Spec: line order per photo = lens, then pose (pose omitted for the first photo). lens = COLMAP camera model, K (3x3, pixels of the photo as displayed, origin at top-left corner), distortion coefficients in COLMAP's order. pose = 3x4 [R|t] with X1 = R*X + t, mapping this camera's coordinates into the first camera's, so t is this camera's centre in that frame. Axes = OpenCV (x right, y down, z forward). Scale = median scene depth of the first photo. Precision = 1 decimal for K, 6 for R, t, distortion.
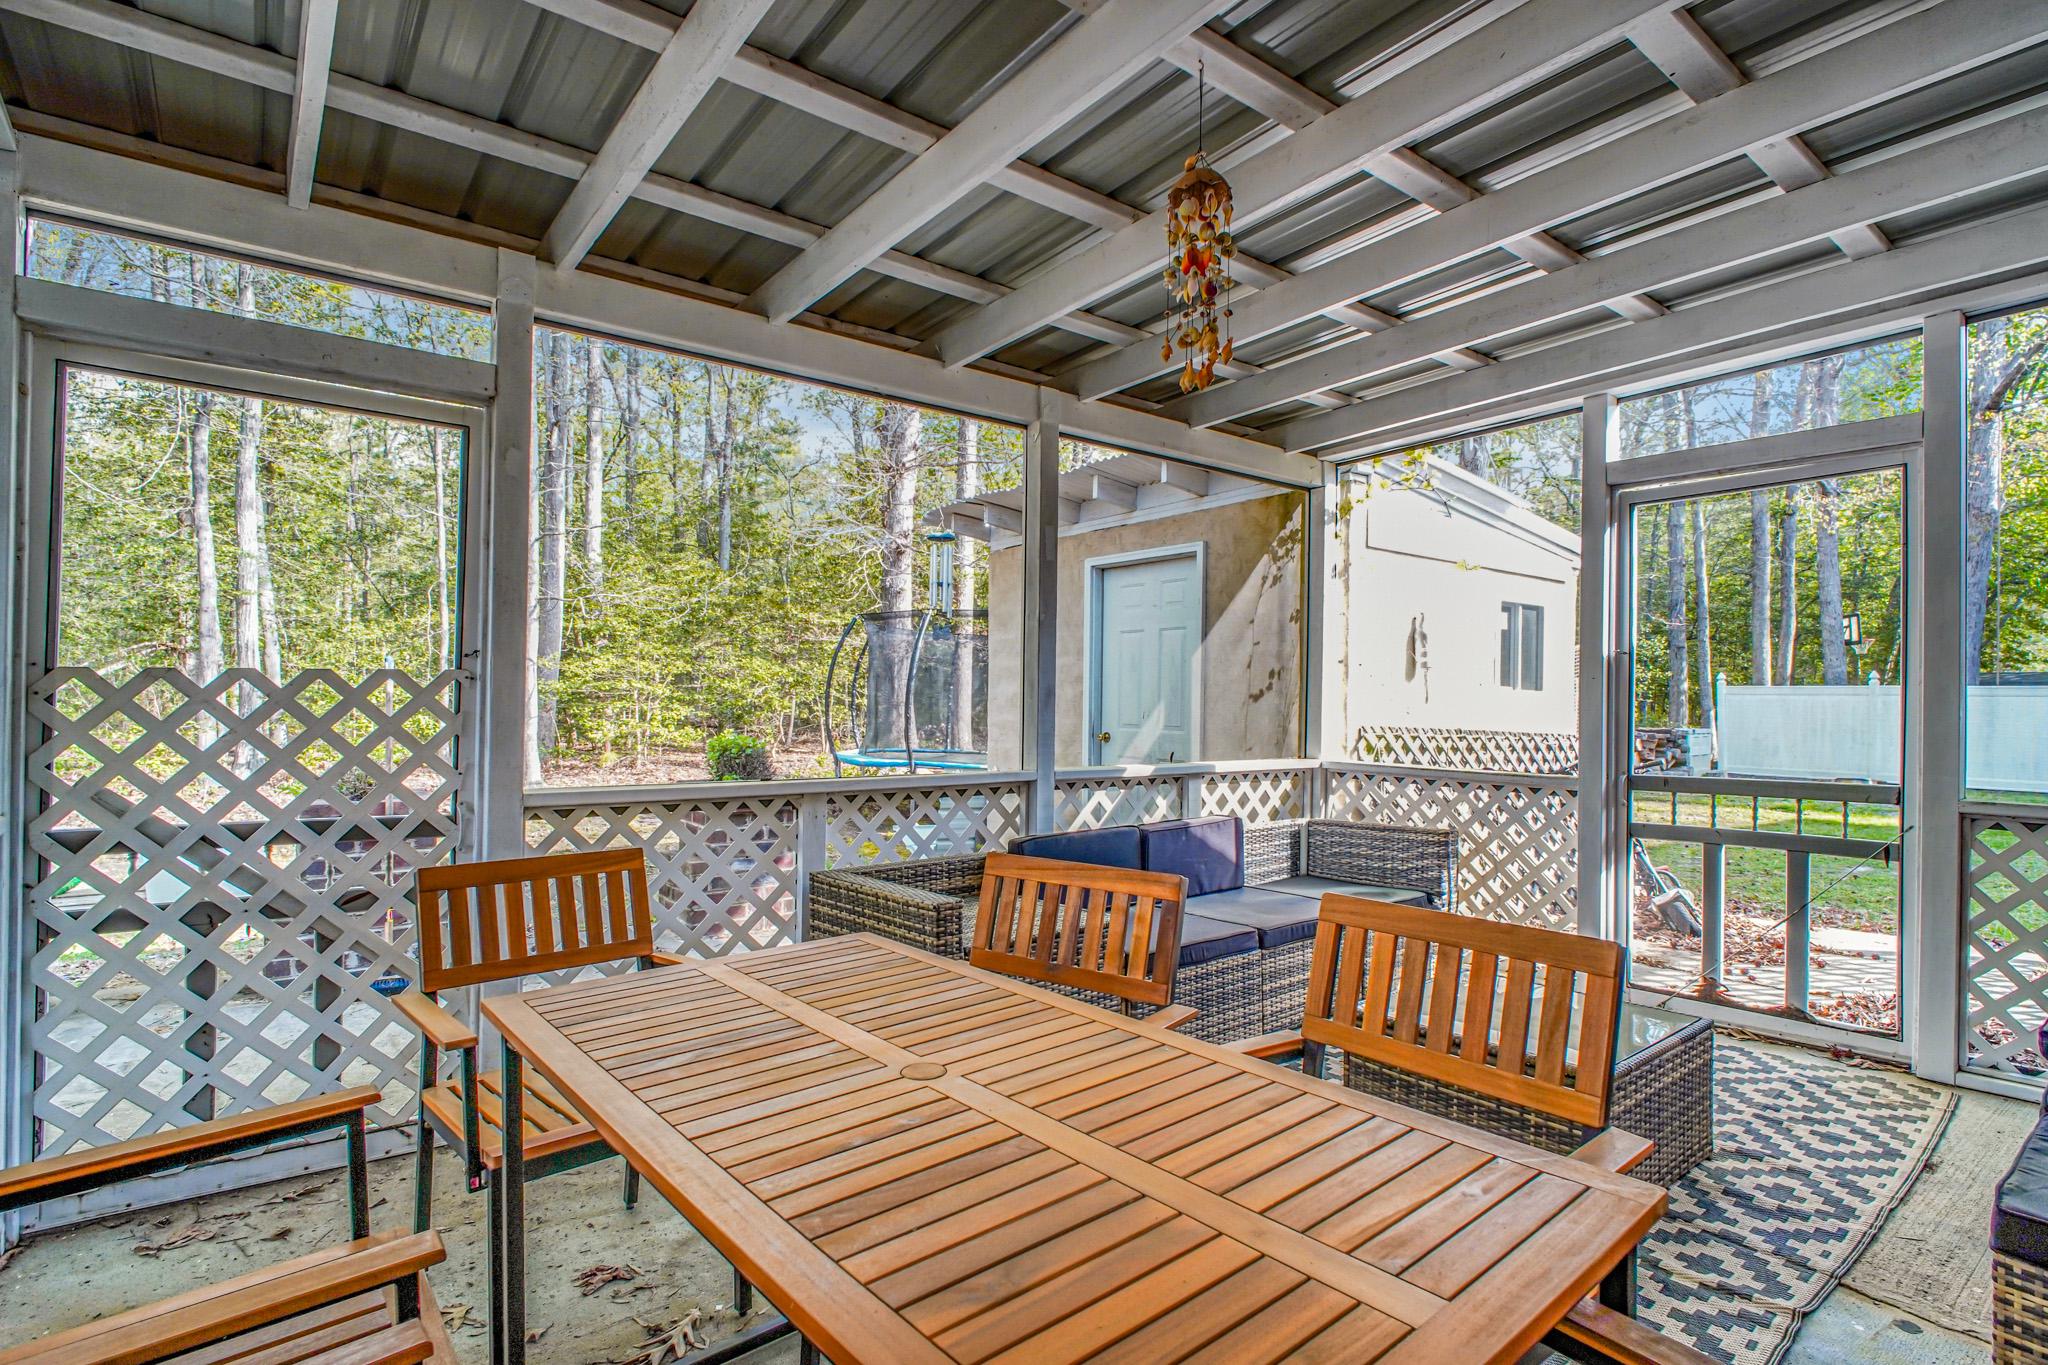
lens RADIAL K [[938.0, 0, 998.3], [0, 938.0, 689.0], [0, 0, 1]] dist [0.001427, -0.000835]
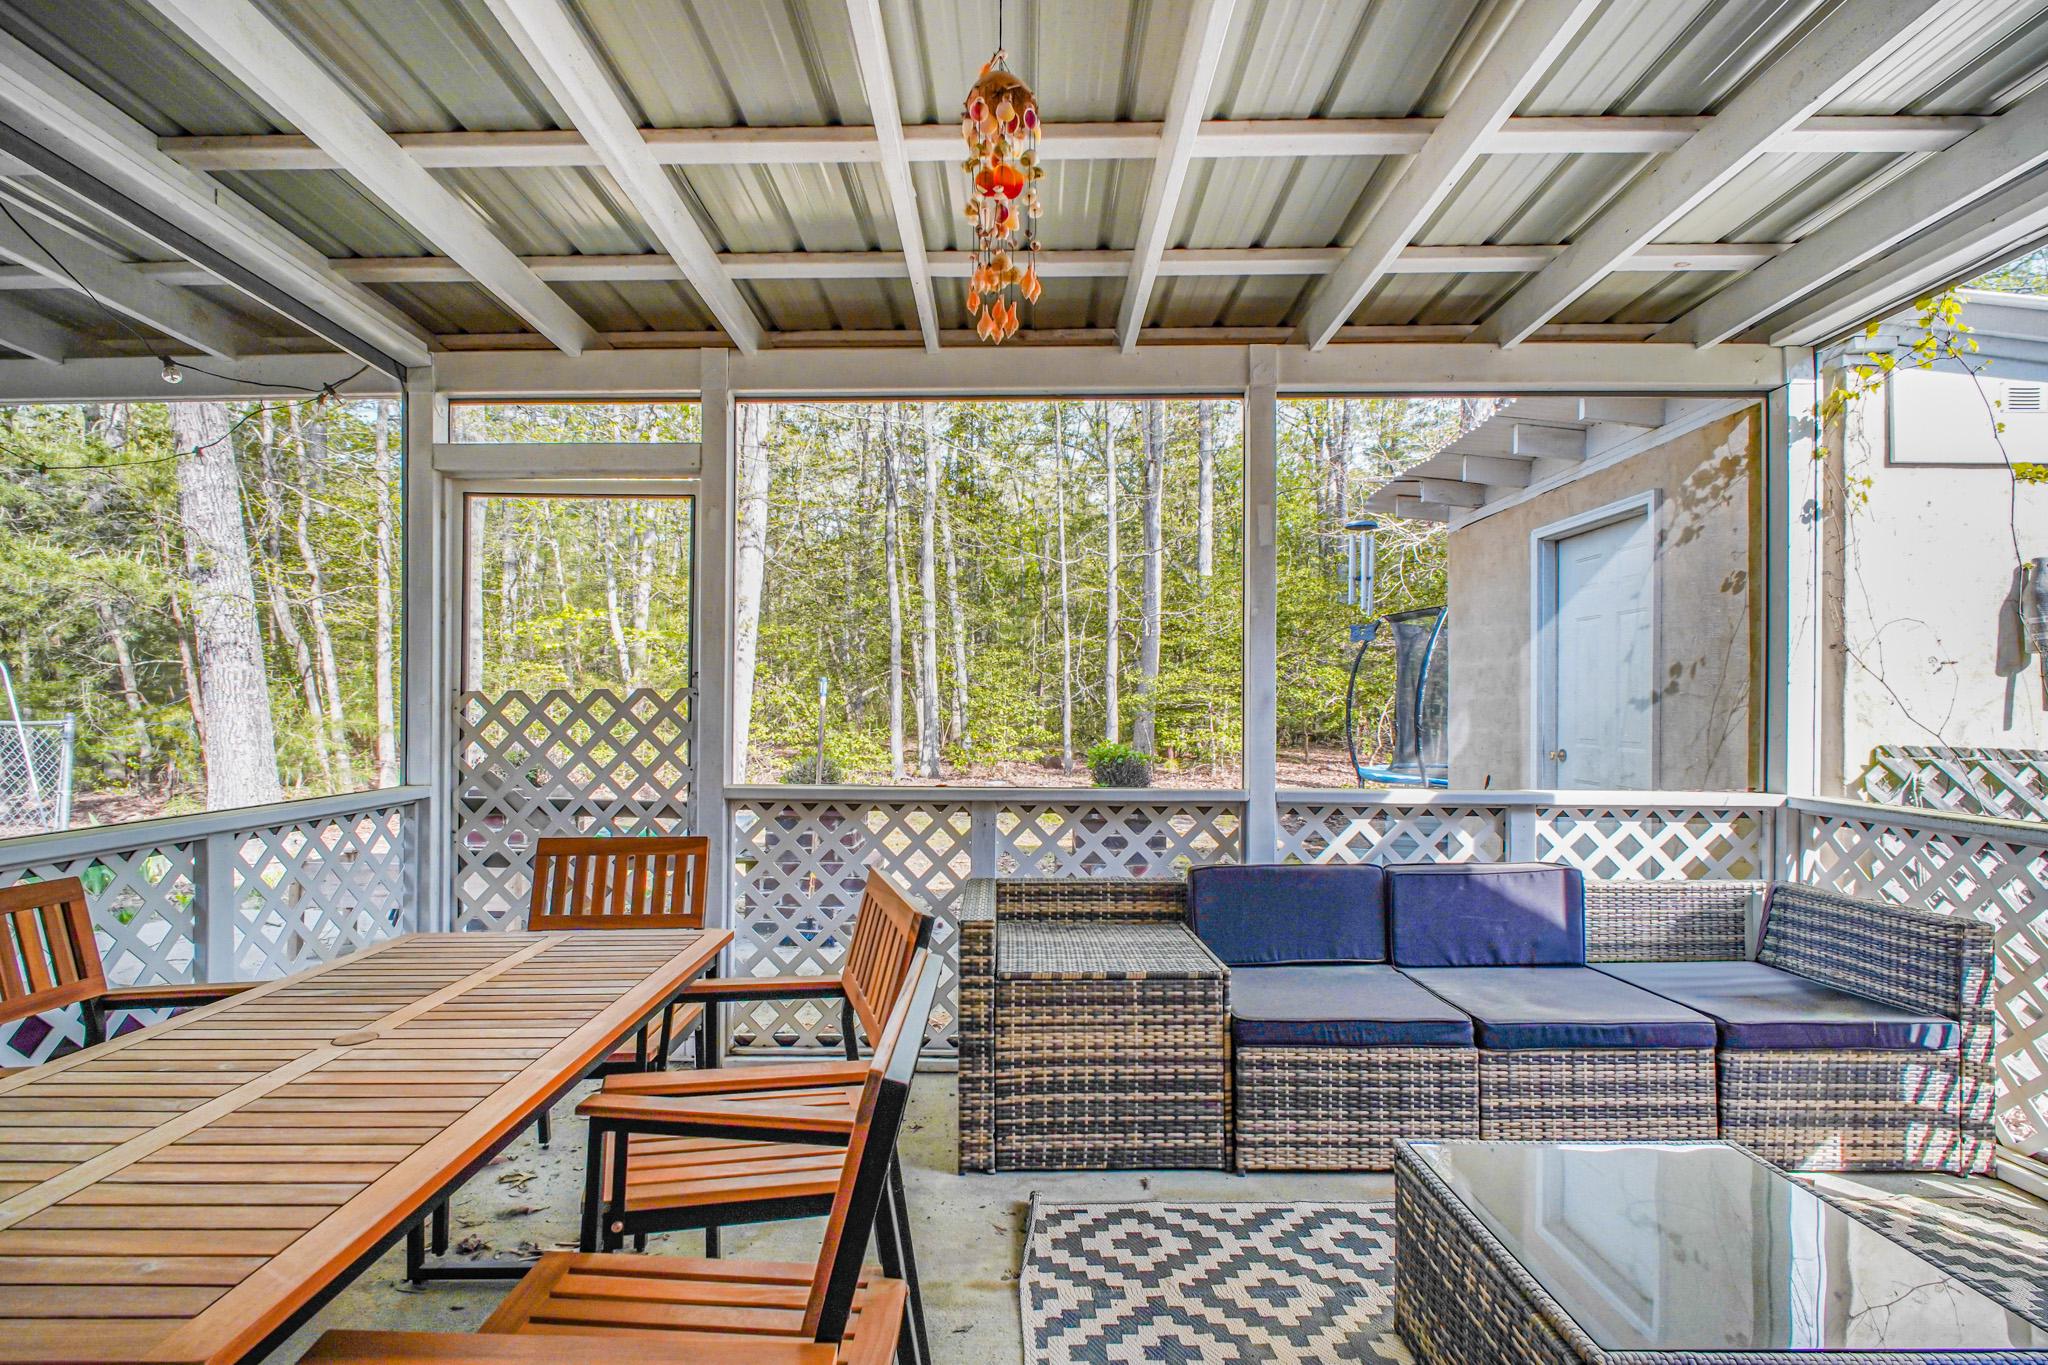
lens RADIAL K [[938.0, 0, 998.3], [0, 938.0, 689.0], [0, 0, 1]] dist [0.001427, -0.000835]
pose [[0.802929, -0.019252, -0.595763, 0.322142], [0.012318, 0.999801, -0.015708, 0.004210], [0.595947, 0.005274, 0.803006, 0.146703]]
